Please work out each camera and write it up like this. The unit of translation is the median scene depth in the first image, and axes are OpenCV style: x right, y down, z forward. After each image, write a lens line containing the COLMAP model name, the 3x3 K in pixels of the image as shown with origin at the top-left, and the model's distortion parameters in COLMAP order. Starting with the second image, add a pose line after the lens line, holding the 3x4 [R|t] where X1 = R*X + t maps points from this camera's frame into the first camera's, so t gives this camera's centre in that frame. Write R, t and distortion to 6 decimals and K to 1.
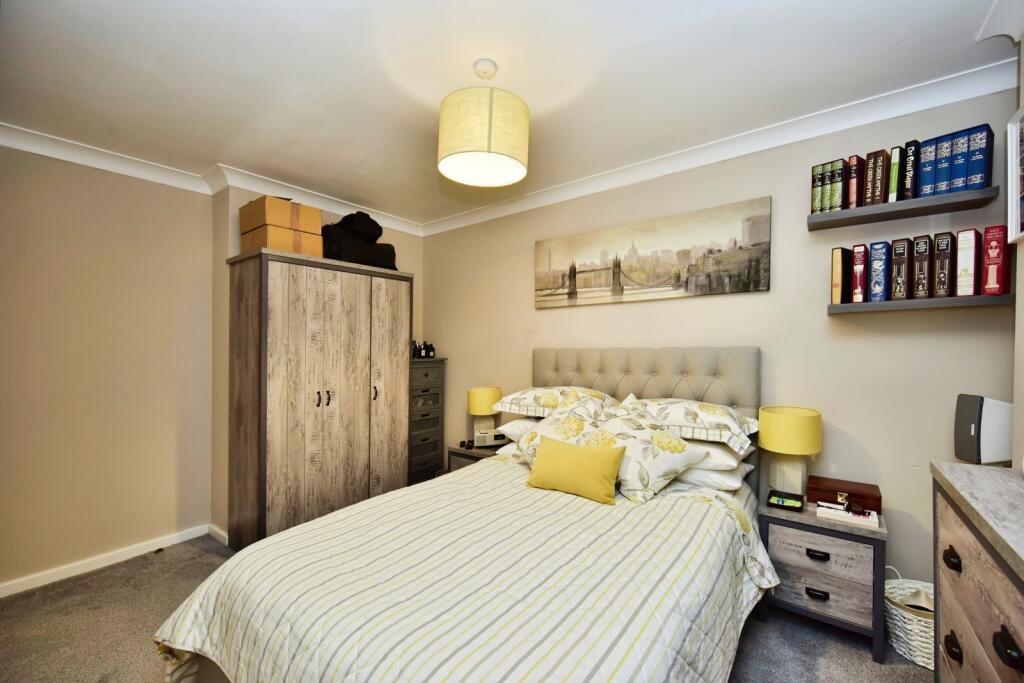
lens RADIAL K [[407.1, 0, 515.0], [0, 407.1, 348.1], [0, 0, 1]] dist [-0.000613, 0.000134]
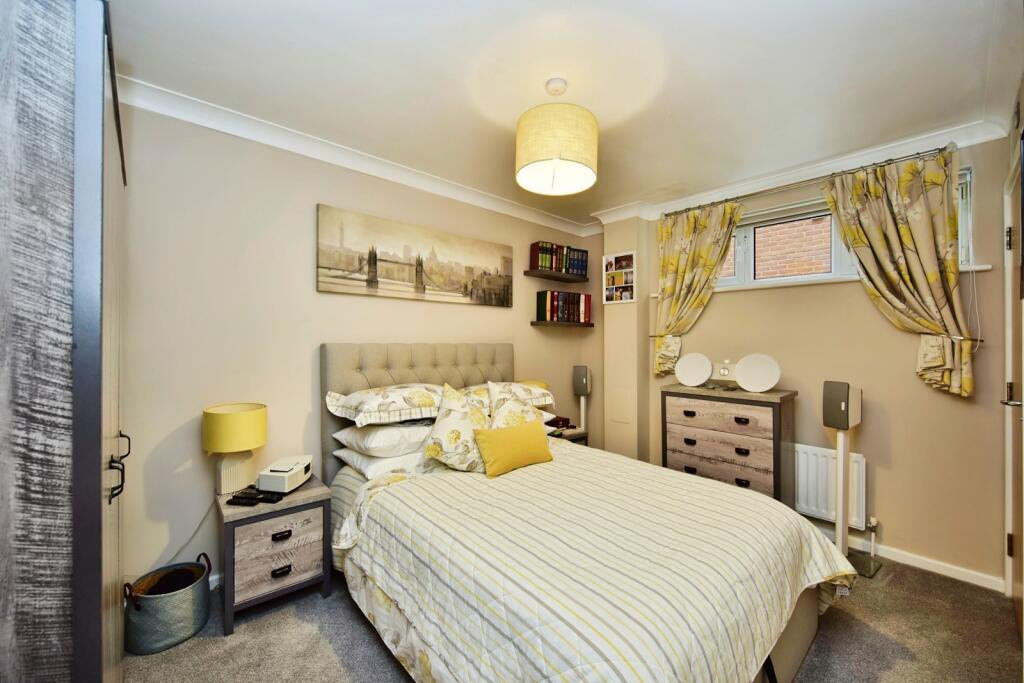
lens RADIAL K [[407.1, 0, 515.0], [0, 407.1, 348.1], [0, 0, 1]] dist [-0.000613, 0.000134]
pose [[0.178104, 0.003358, 0.984006, -0.782329], [0.000263, 0.999994, -0.003460, 0.015566], [-0.984012, 0.000875, 0.178102, 0.622008]]
